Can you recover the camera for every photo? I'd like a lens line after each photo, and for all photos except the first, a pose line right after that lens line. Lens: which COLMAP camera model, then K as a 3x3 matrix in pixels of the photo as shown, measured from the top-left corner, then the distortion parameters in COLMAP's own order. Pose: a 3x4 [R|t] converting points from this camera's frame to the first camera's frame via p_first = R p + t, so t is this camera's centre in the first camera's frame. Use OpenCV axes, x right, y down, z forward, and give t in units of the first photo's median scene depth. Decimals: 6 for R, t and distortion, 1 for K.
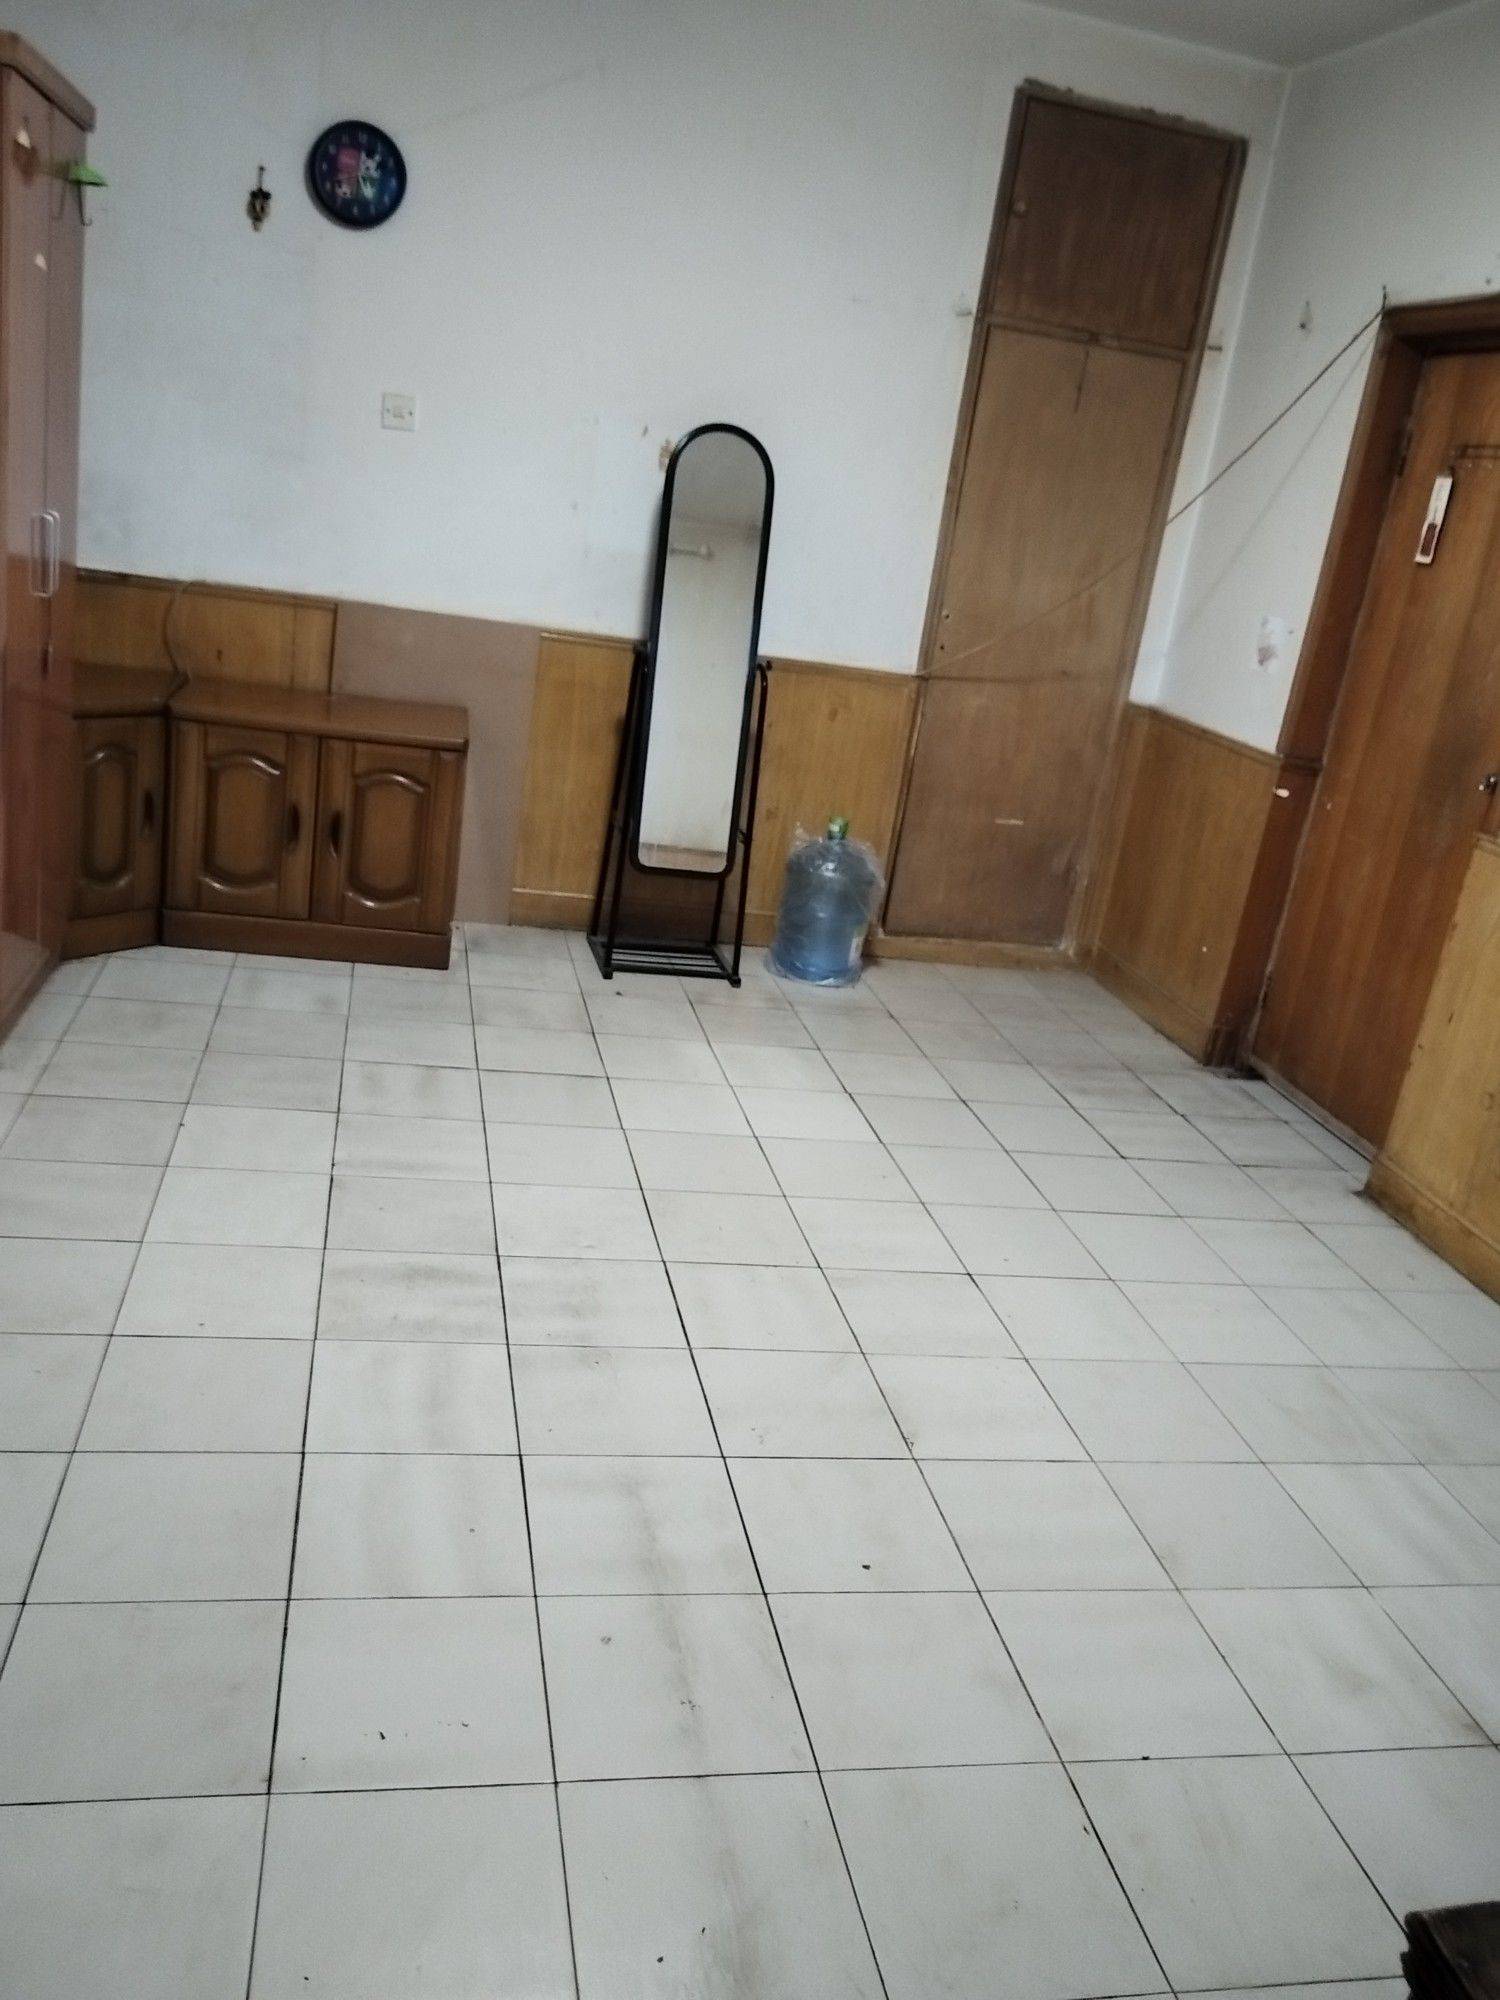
lens RADIAL K [[1608.2, 0, 750.0], [0, 1608.2, 1000.0], [0, 0, 1]] dist [-0.000931, -0.005060]
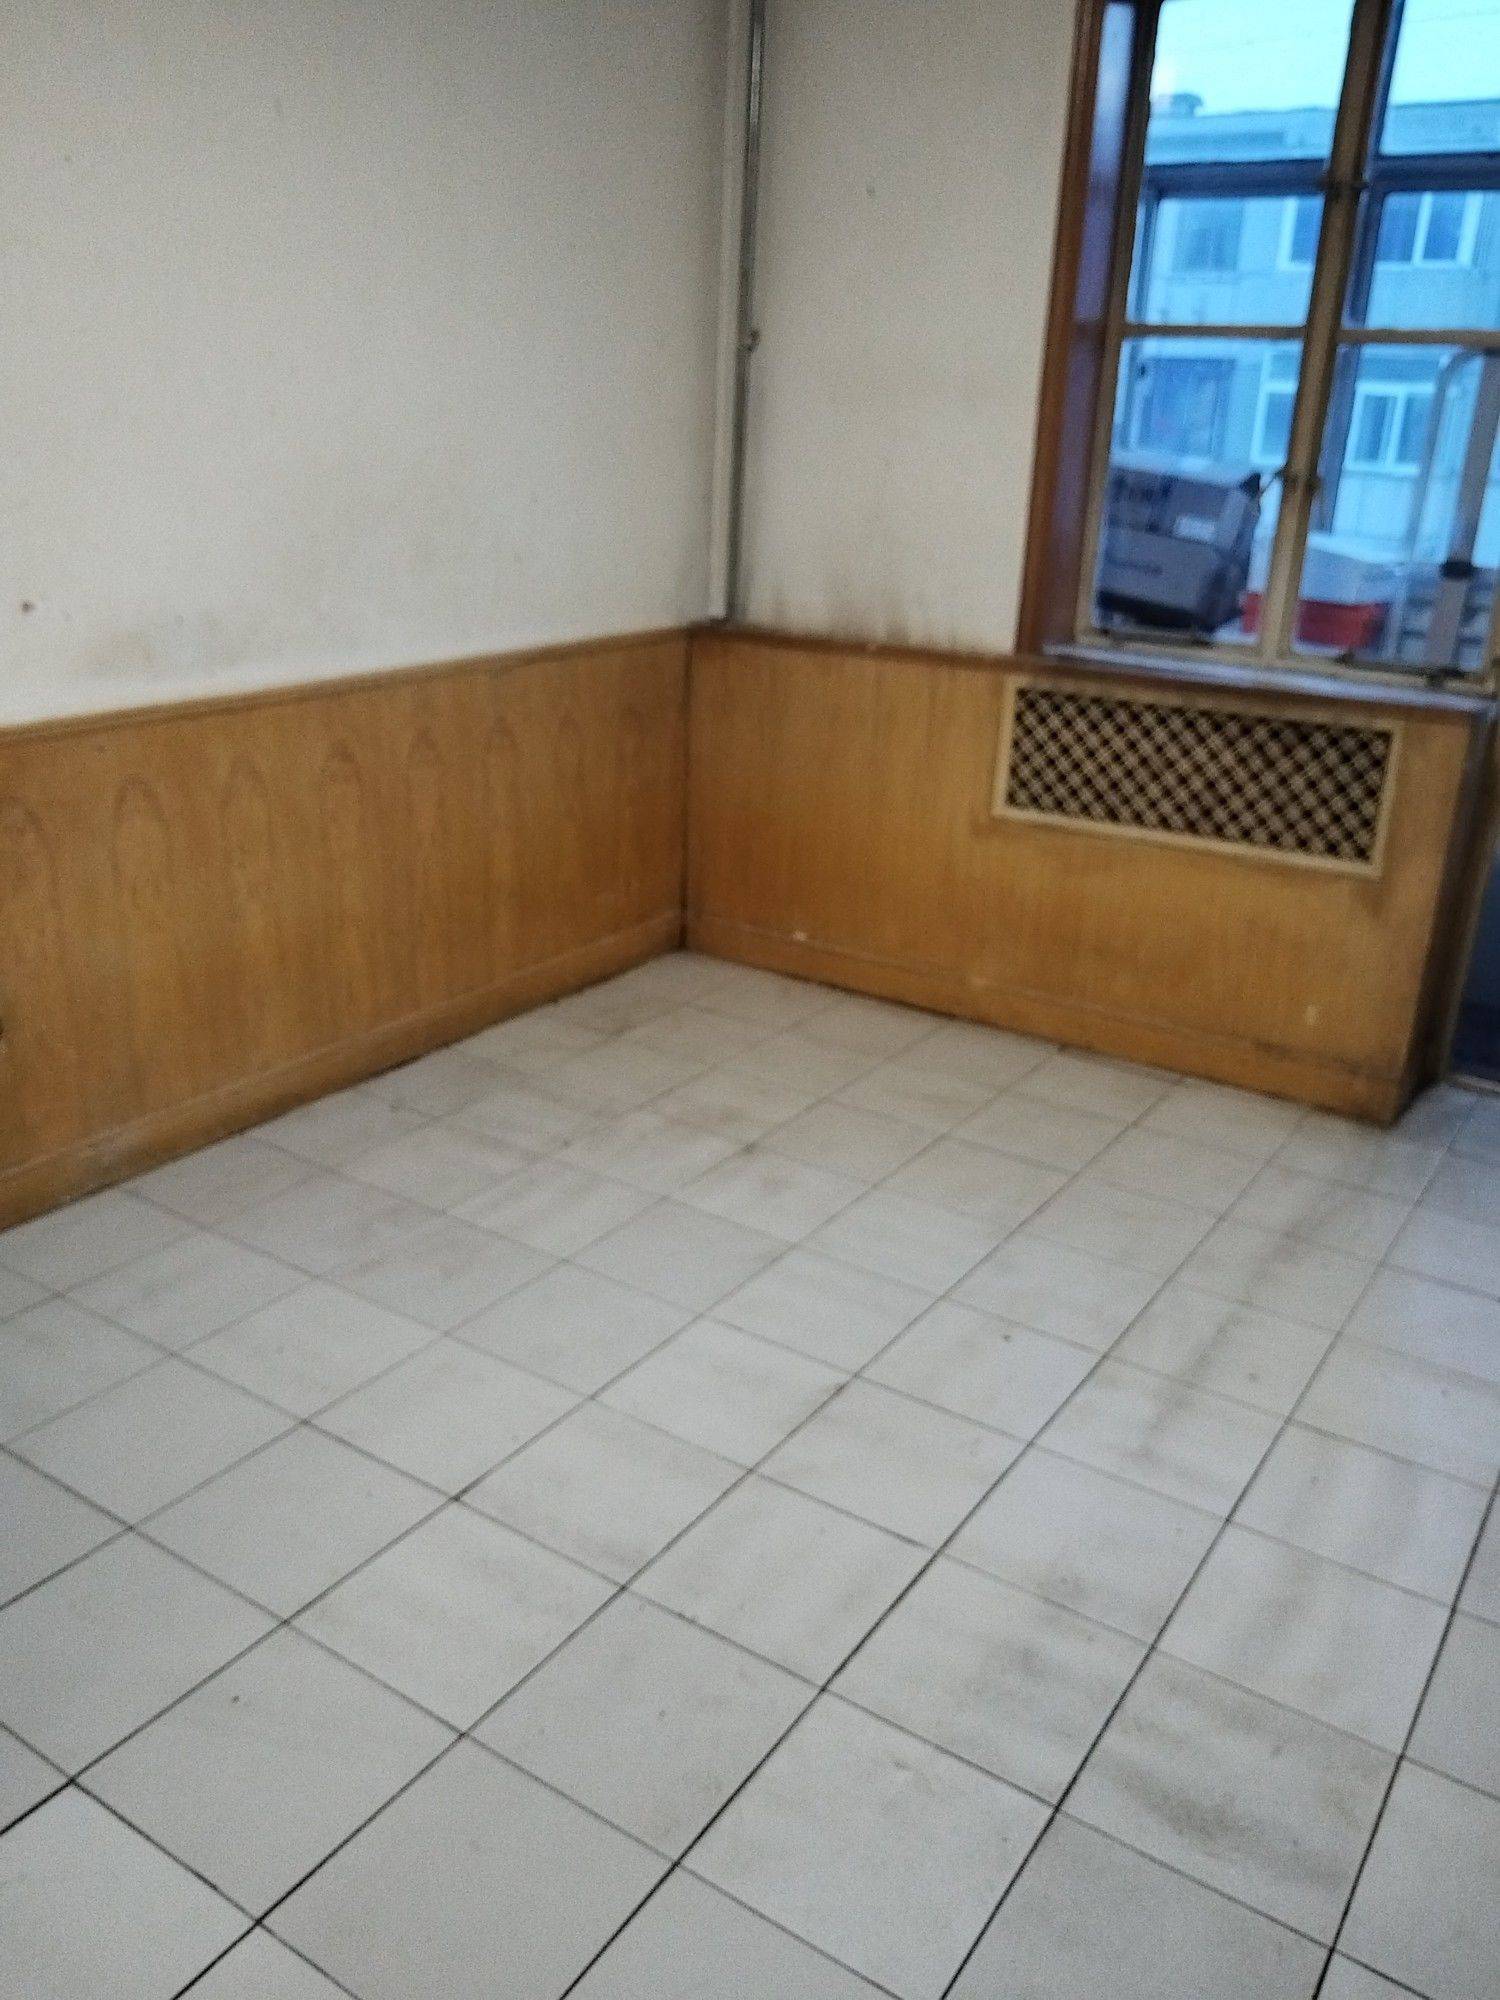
lens RADIAL K [[1608.2, 0, 750.0], [0, 1608.2, 1000.0], [0, 0, 1]] dist [-0.000931, -0.005060]
pose [[-0.695256, -0.413849, 0.587663, -0.216505], [0.073662, 0.772274, 0.631005, -0.339183], [-0.714978, 0.481998, -0.506443, 0.873145]]
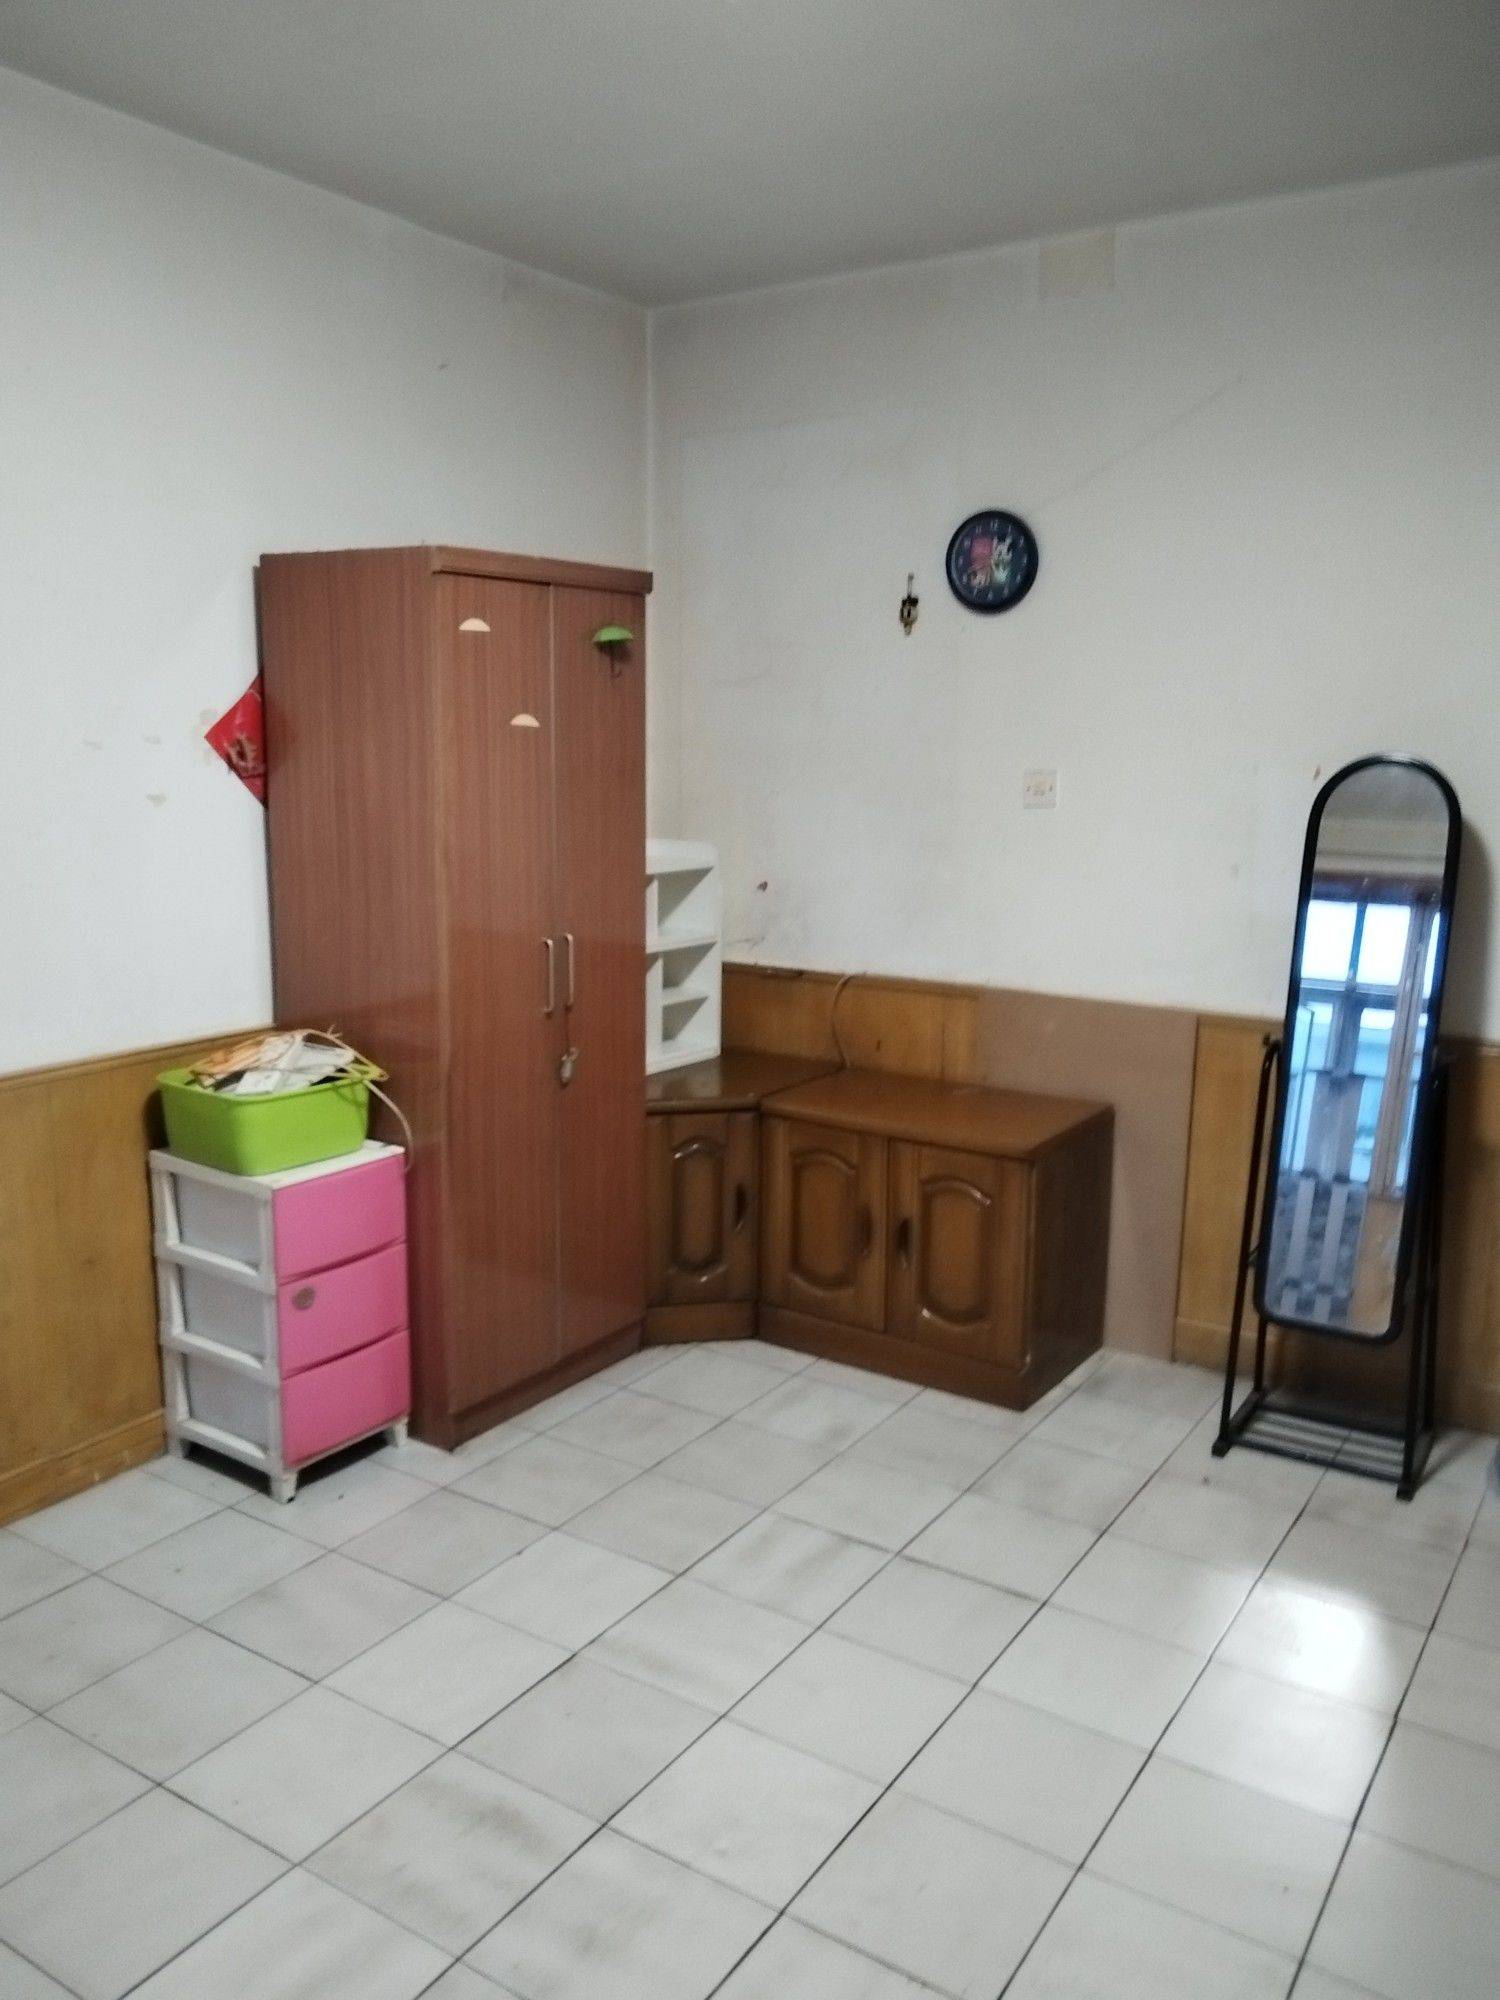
lens RADIAL K [[1569.5, 0, 750.0], [0, 1569.5, 1000.0], [0, 0, 1]] dist [0.006532, 0.003089]
pose [[0.698976, -0.018427, -0.714908, 0.325889], [-0.124189, 0.981352, -0.146716, -0.097879], [0.704280, 0.191335, 0.683653, 0.302232]]
